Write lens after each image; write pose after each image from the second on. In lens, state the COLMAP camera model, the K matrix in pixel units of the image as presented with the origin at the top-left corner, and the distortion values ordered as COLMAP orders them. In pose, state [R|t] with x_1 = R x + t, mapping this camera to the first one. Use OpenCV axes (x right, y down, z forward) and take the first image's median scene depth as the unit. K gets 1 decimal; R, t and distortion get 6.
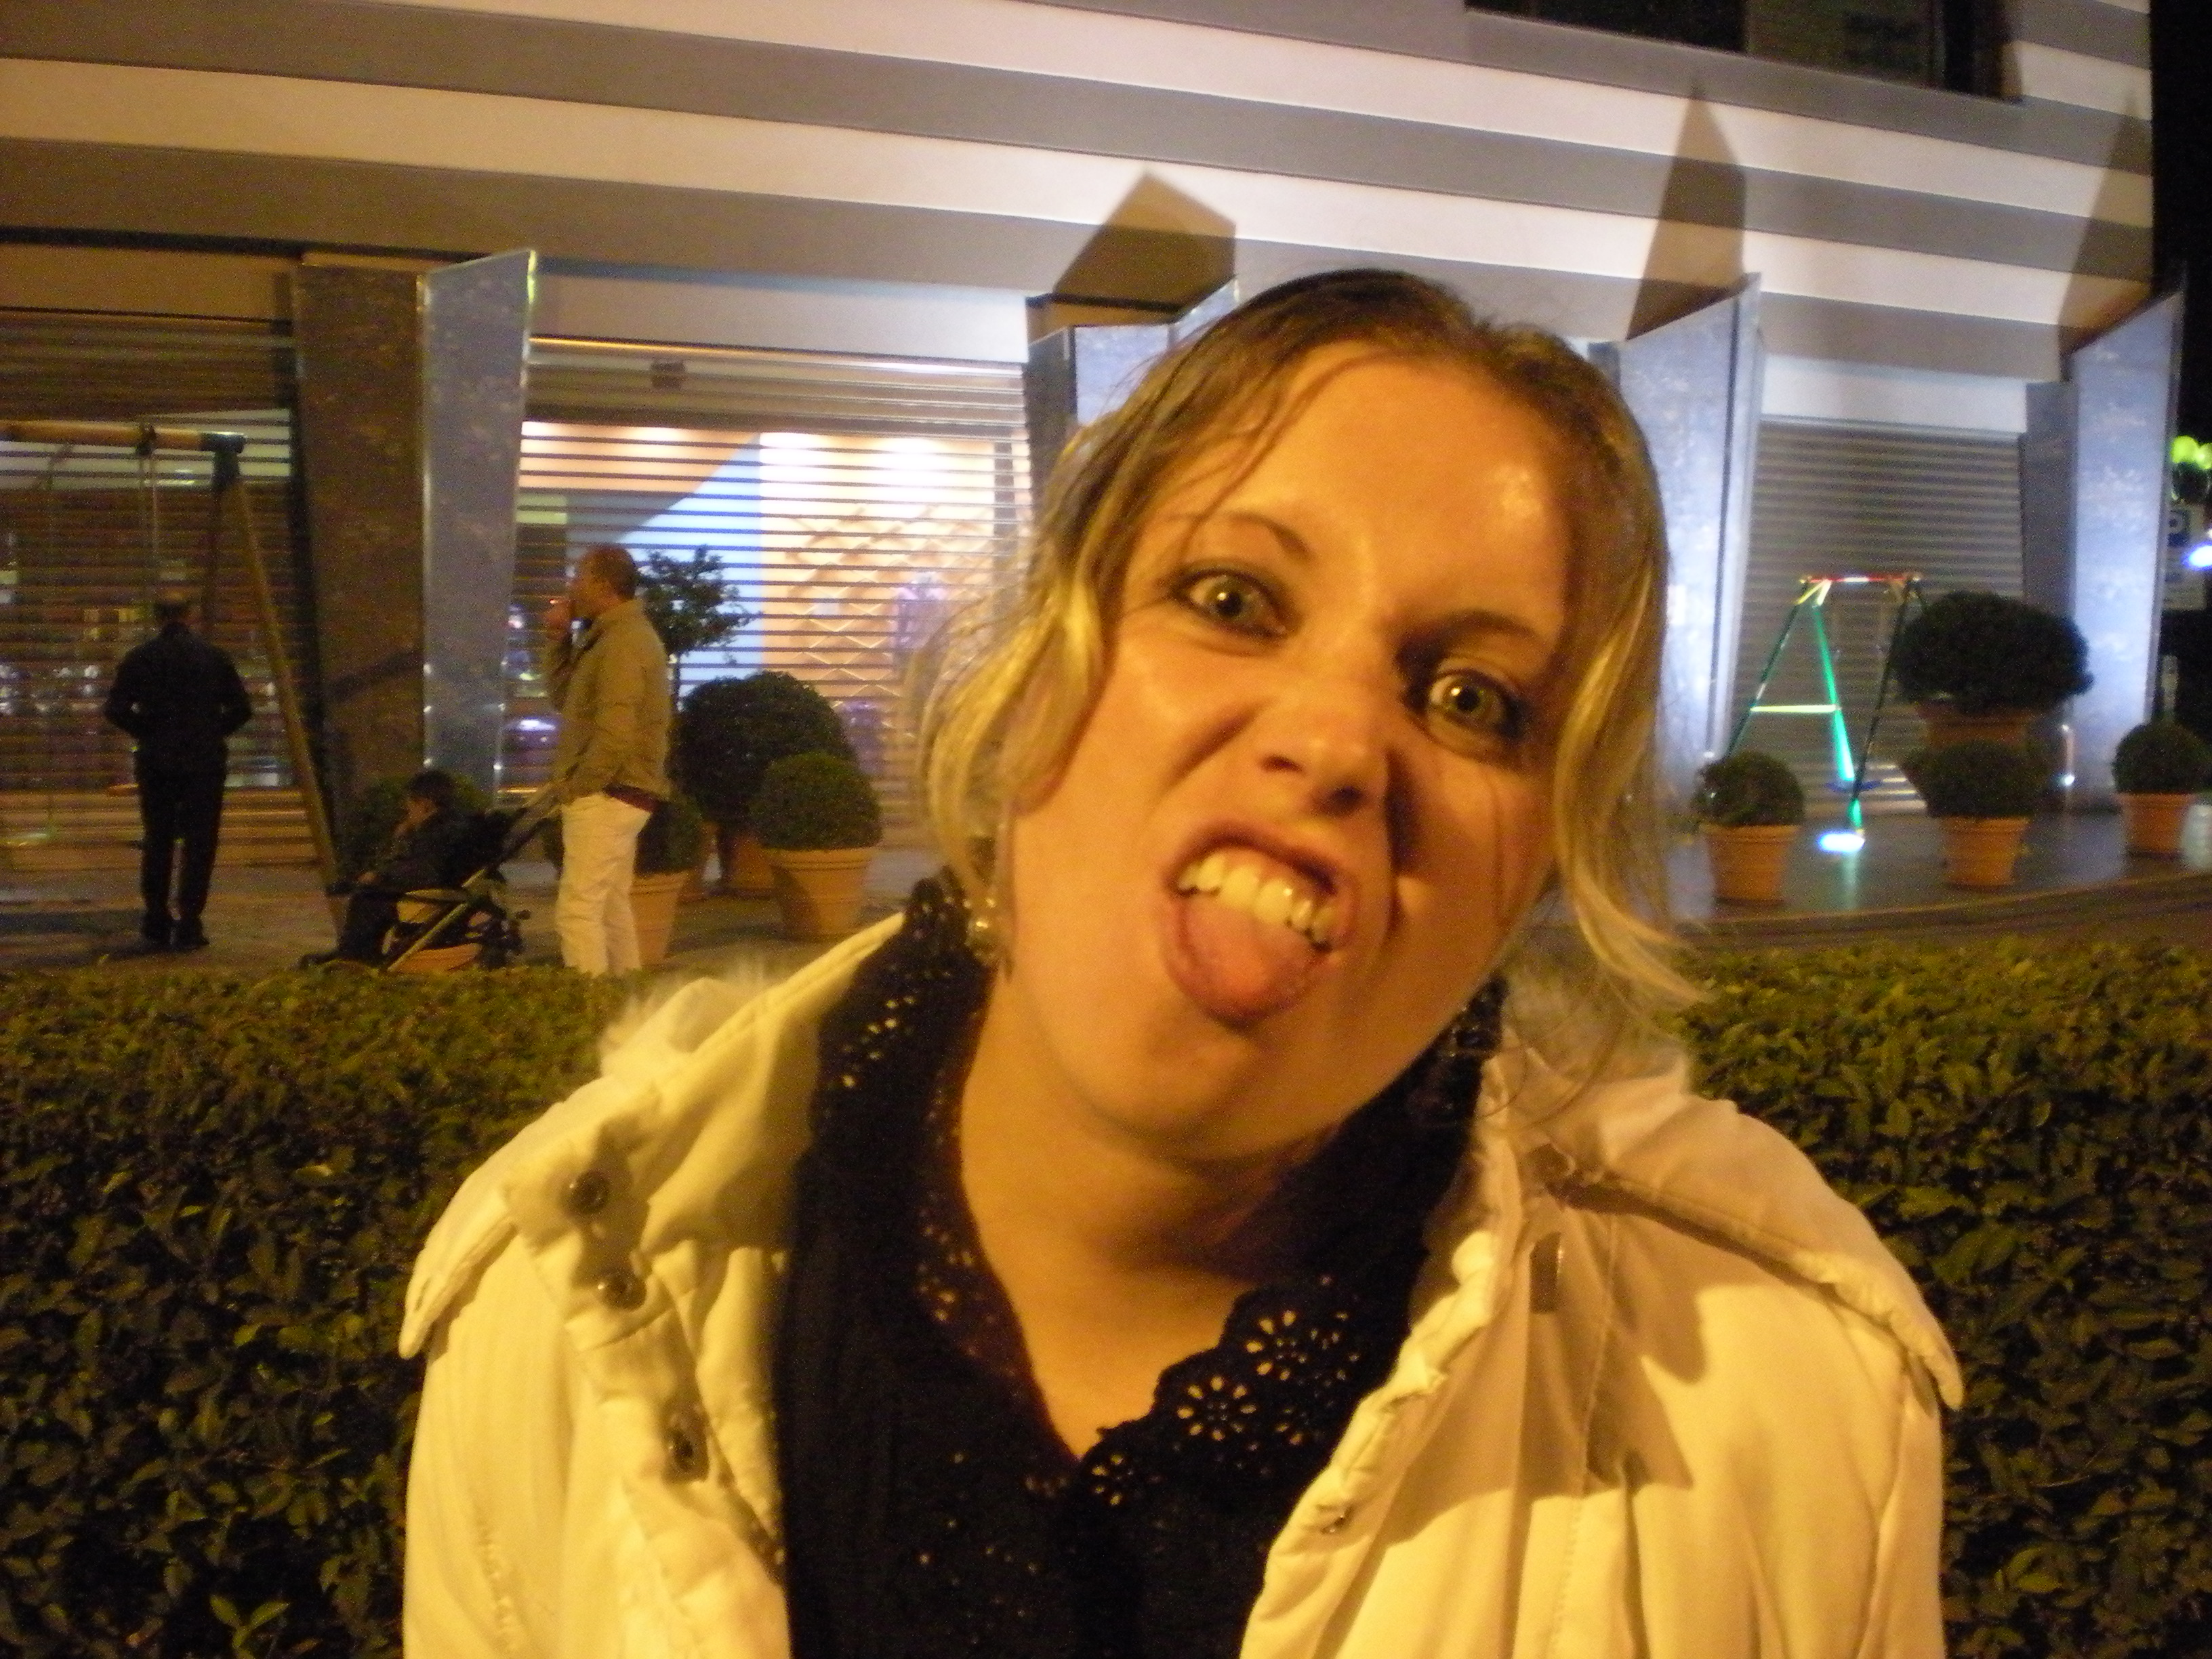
lens RADIAL K [[2522.8, 0, 1096.3], [0, 2522.8, 835.9], [0, 0, 1]] dist [-0.044839, -0.232575]
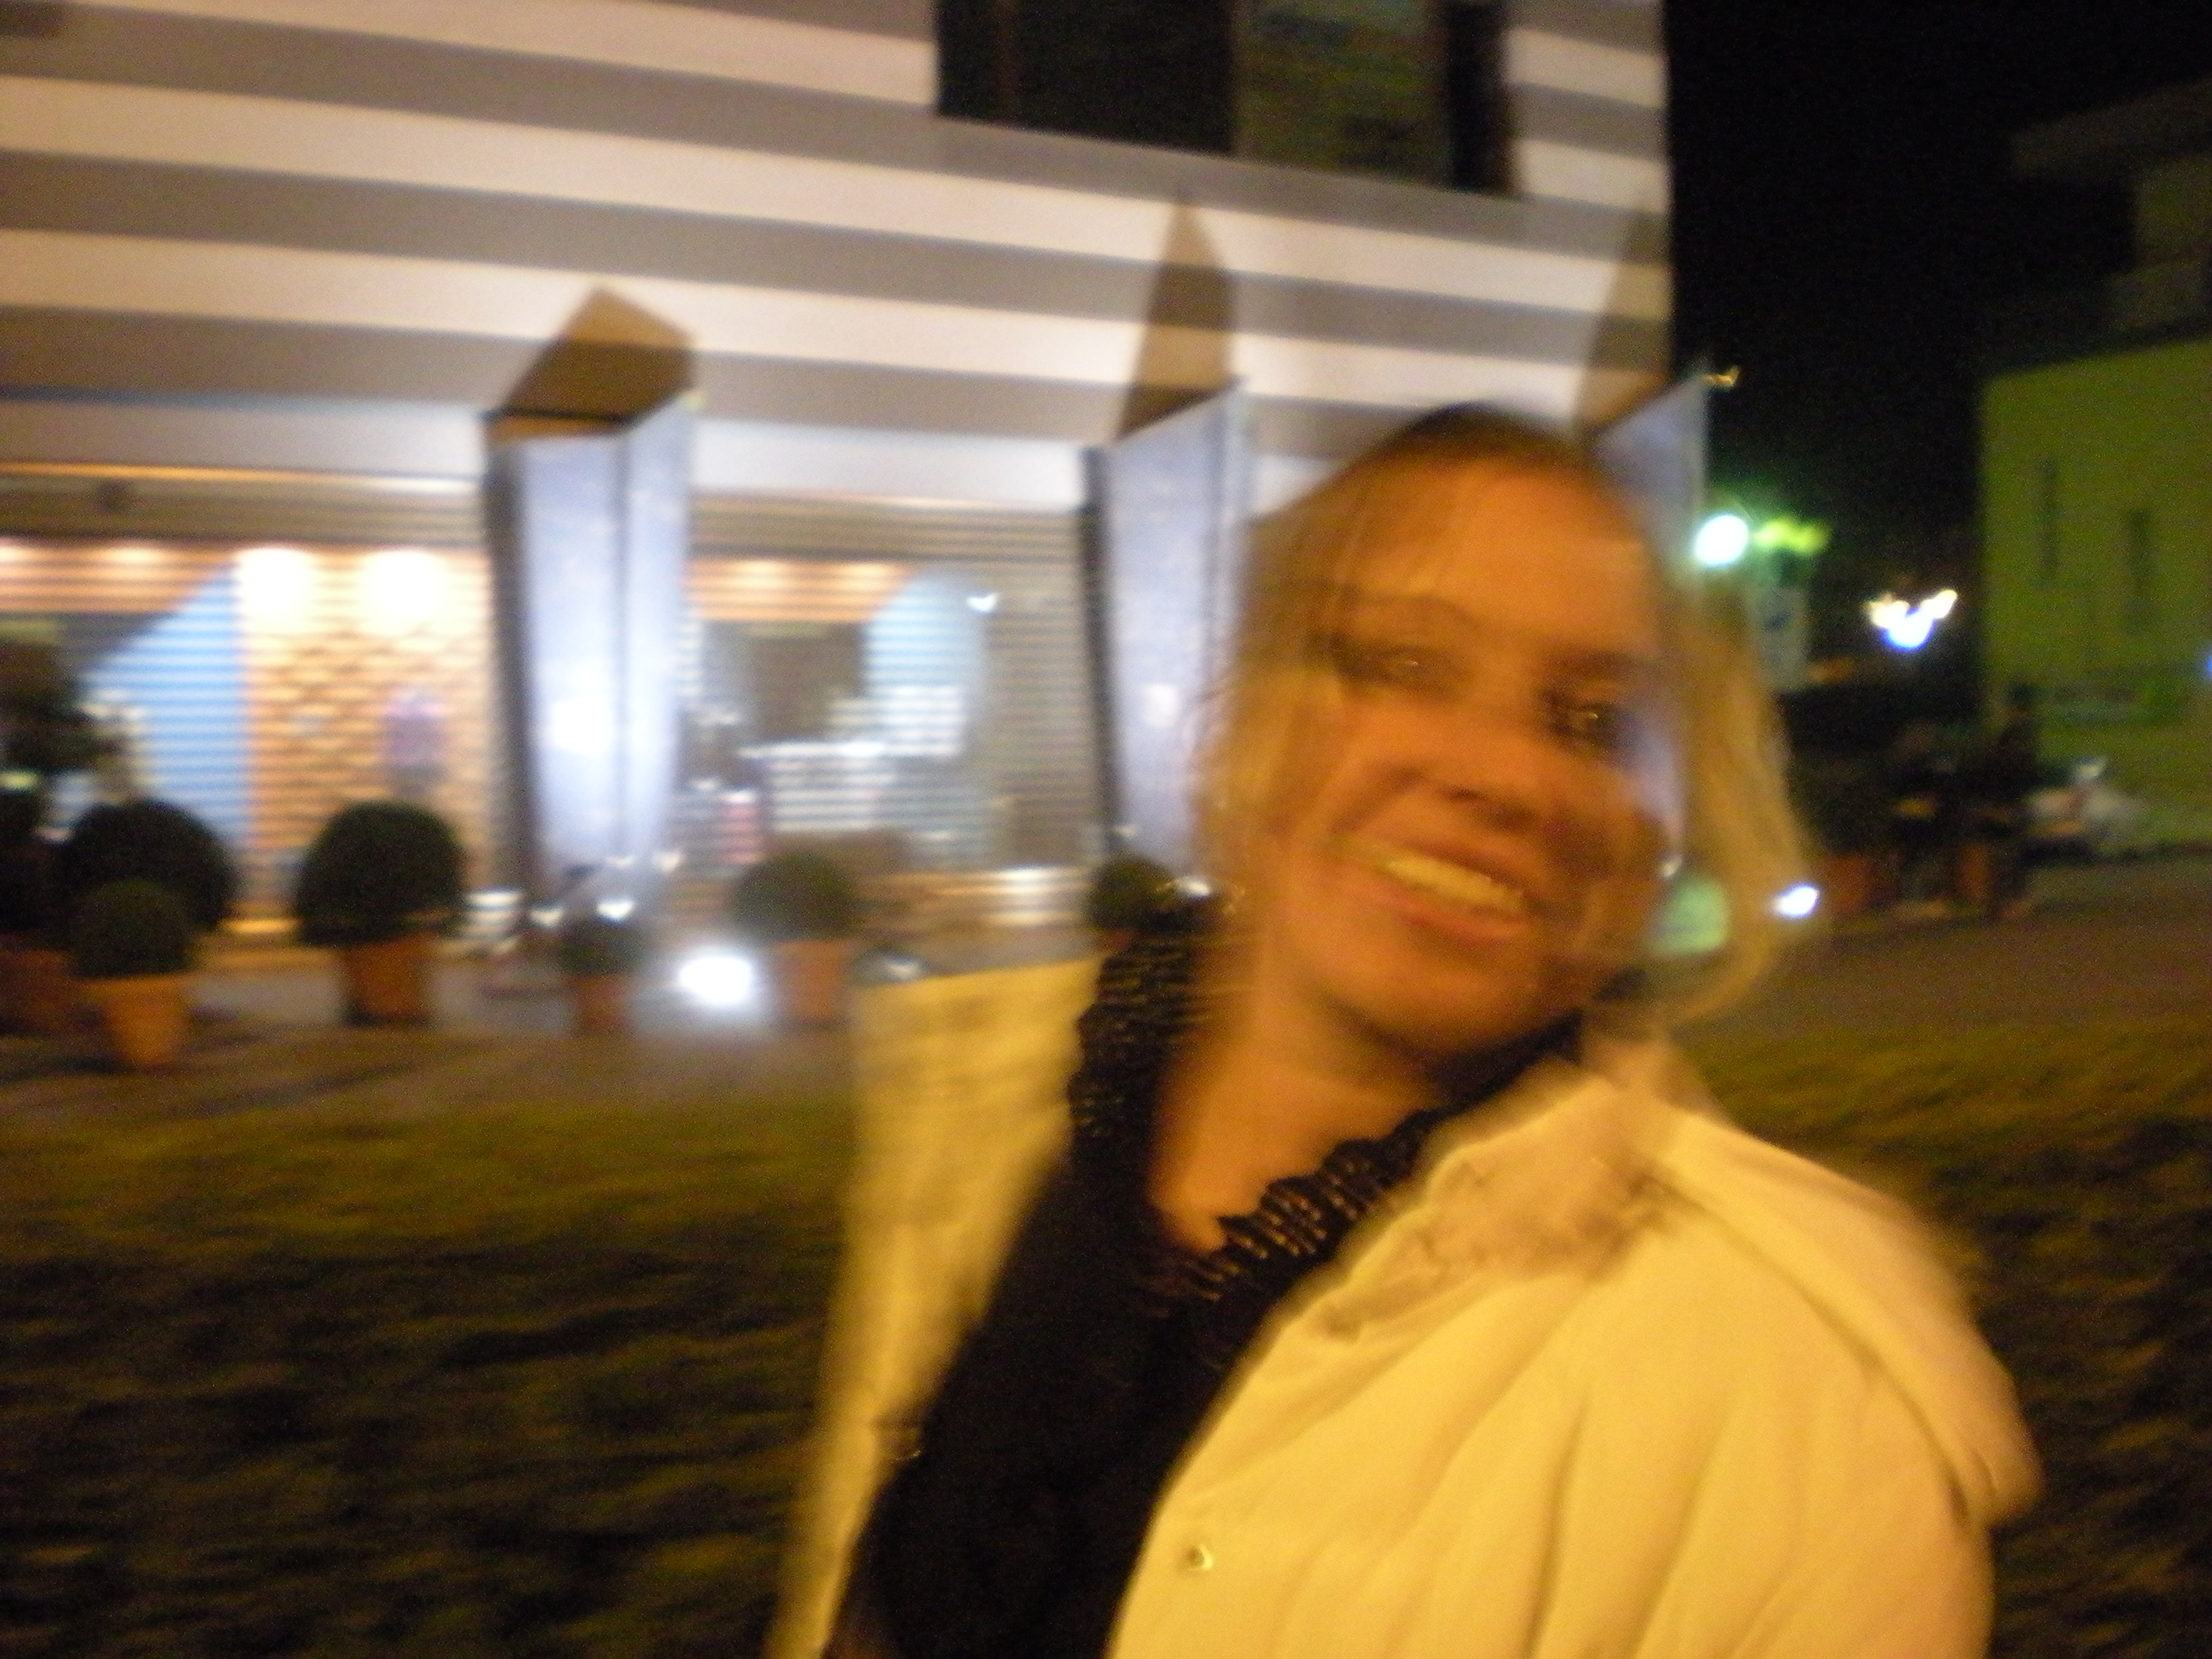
lens RADIAL K [[2522.8, 0, 1096.3], [0, 2522.8, 835.9], [0, 0, 1]] dist [-0.044839, -0.232575]
pose [[0.995903, -0.024648, 0.087000, 0.110554], [0.028030, 0.998890, -0.037863, -0.002188], [-0.085970, 0.040146, 0.995489, 0.000164]]
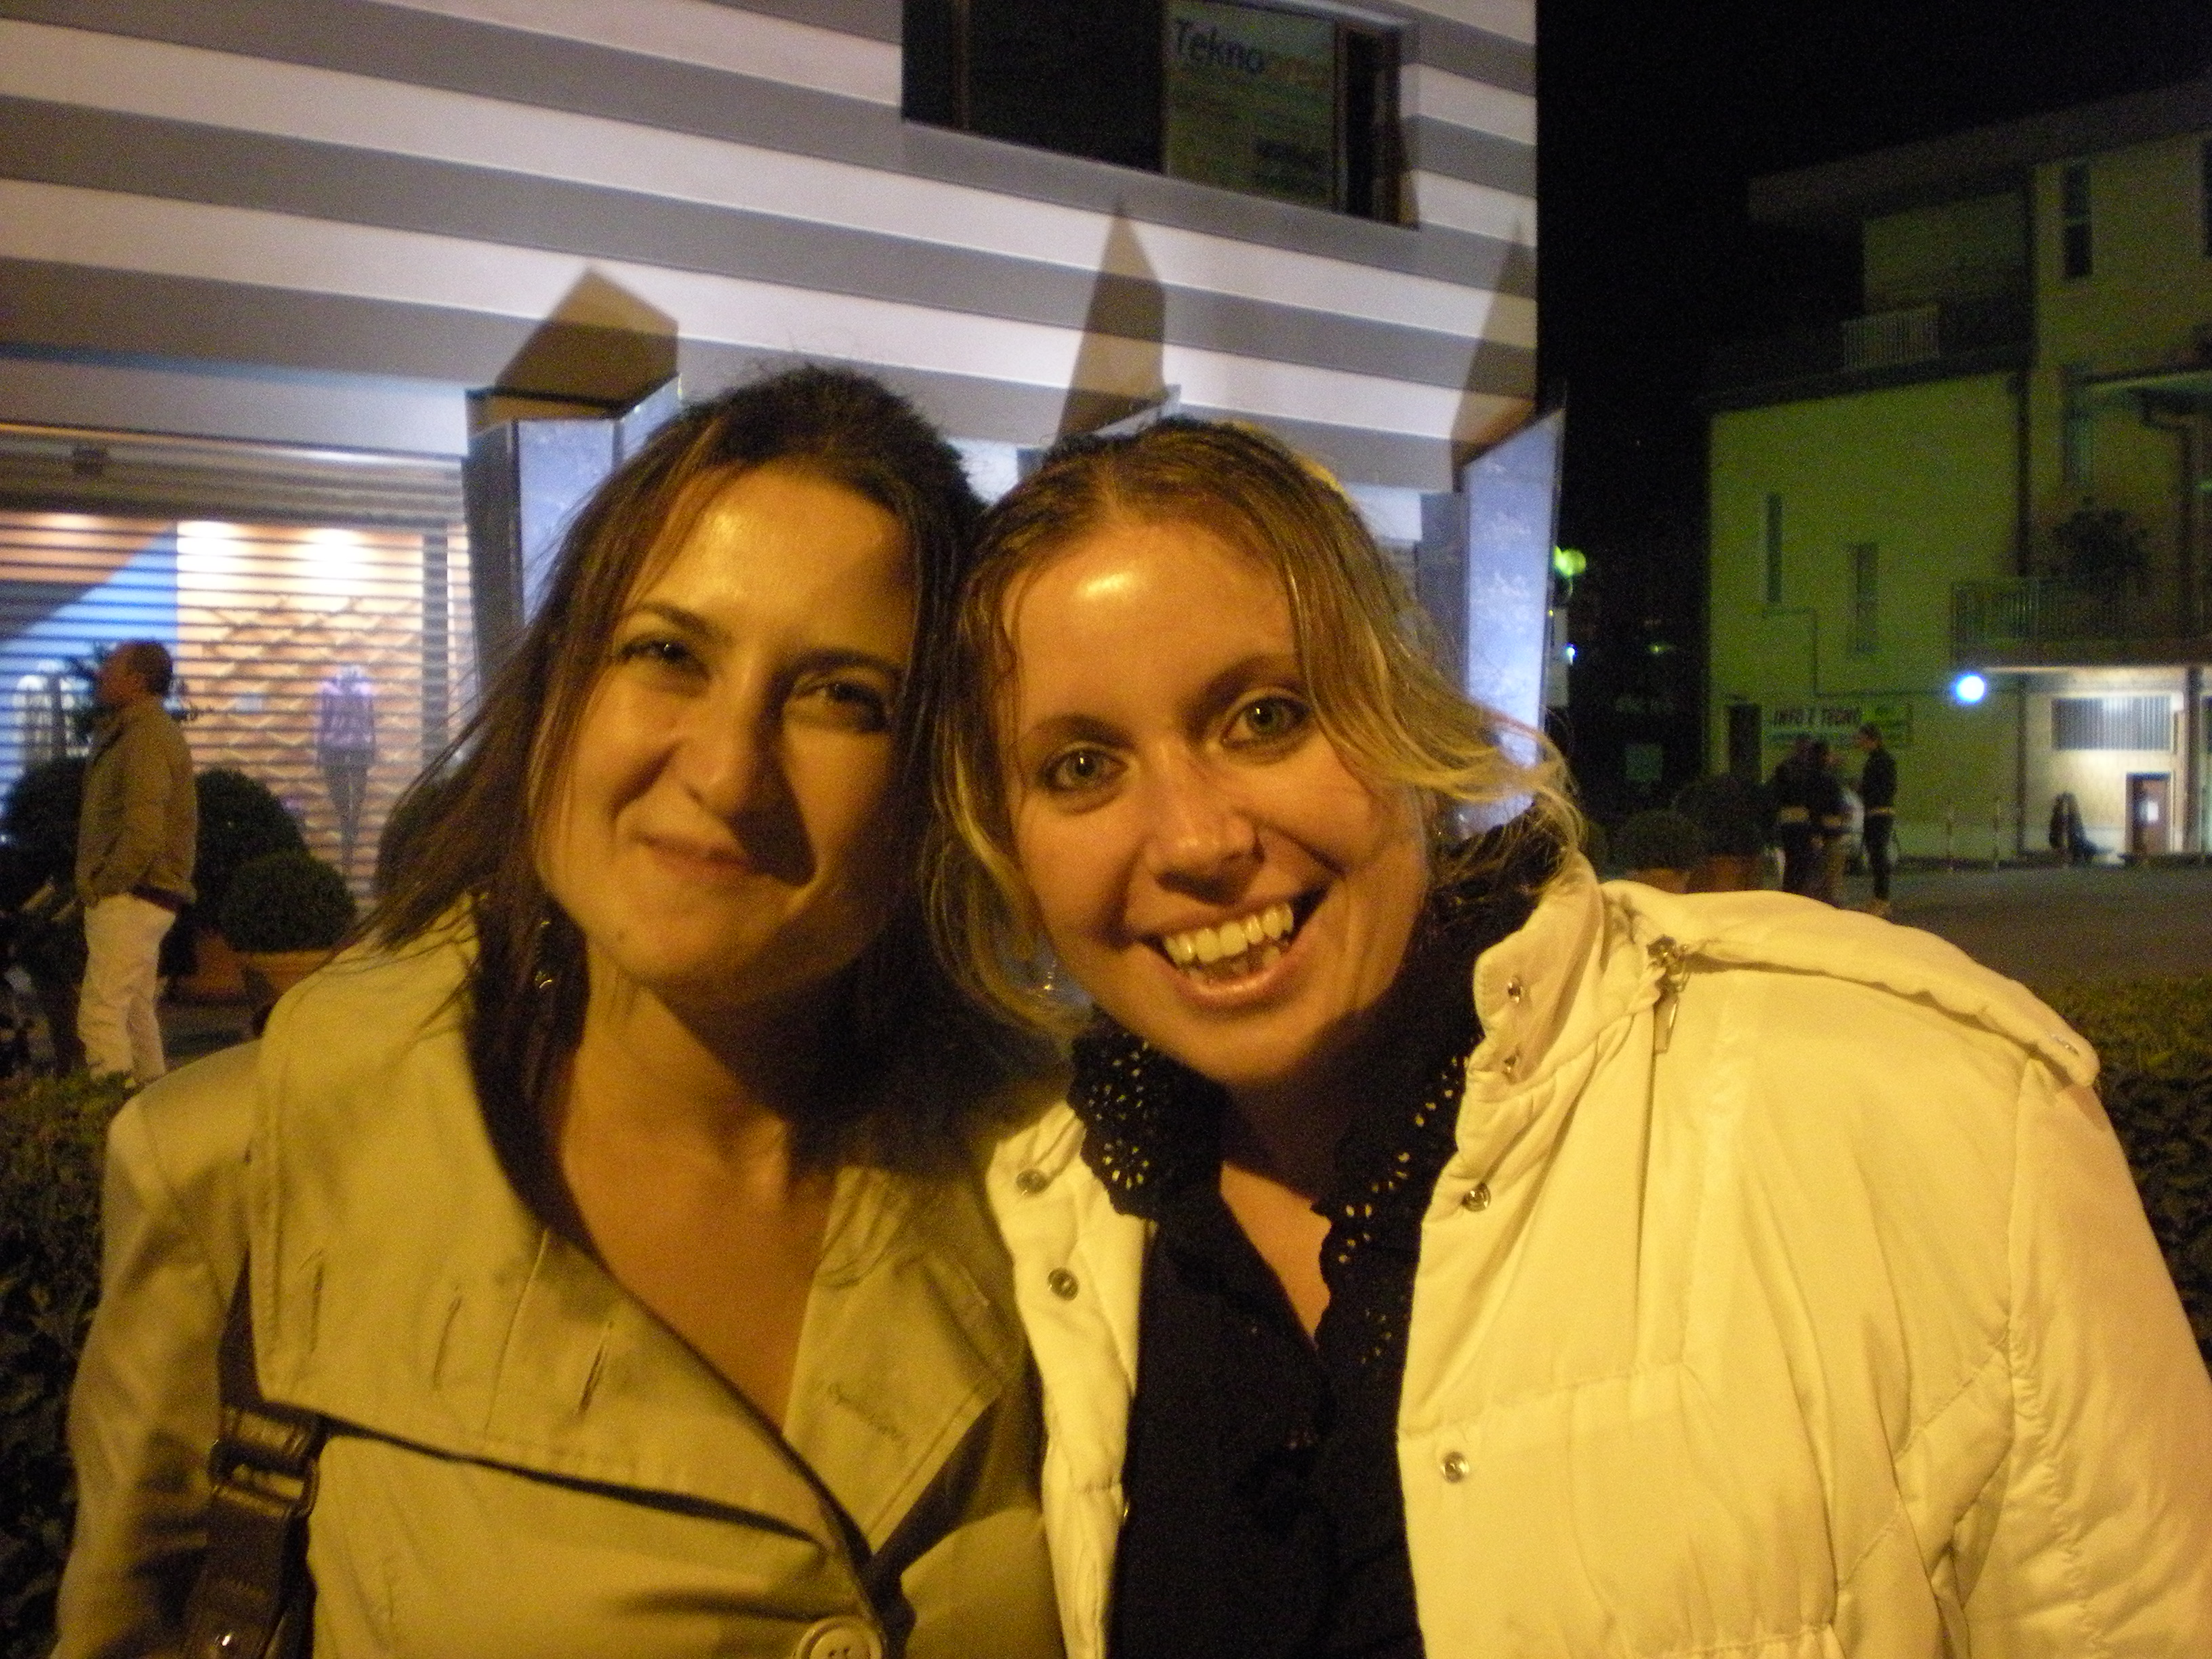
lens RADIAL K [[2522.8, 0, 1096.3], [0, 2522.8, 835.9], [0, 0, 1]] dist [-0.044839, -0.232575]
pose [[0.970494, -0.007821, 0.240997, -0.023514], [0.017002, 0.999206, -0.036037, 0.000404], [-0.240523, 0.039071, 0.969857, -0.005150]]
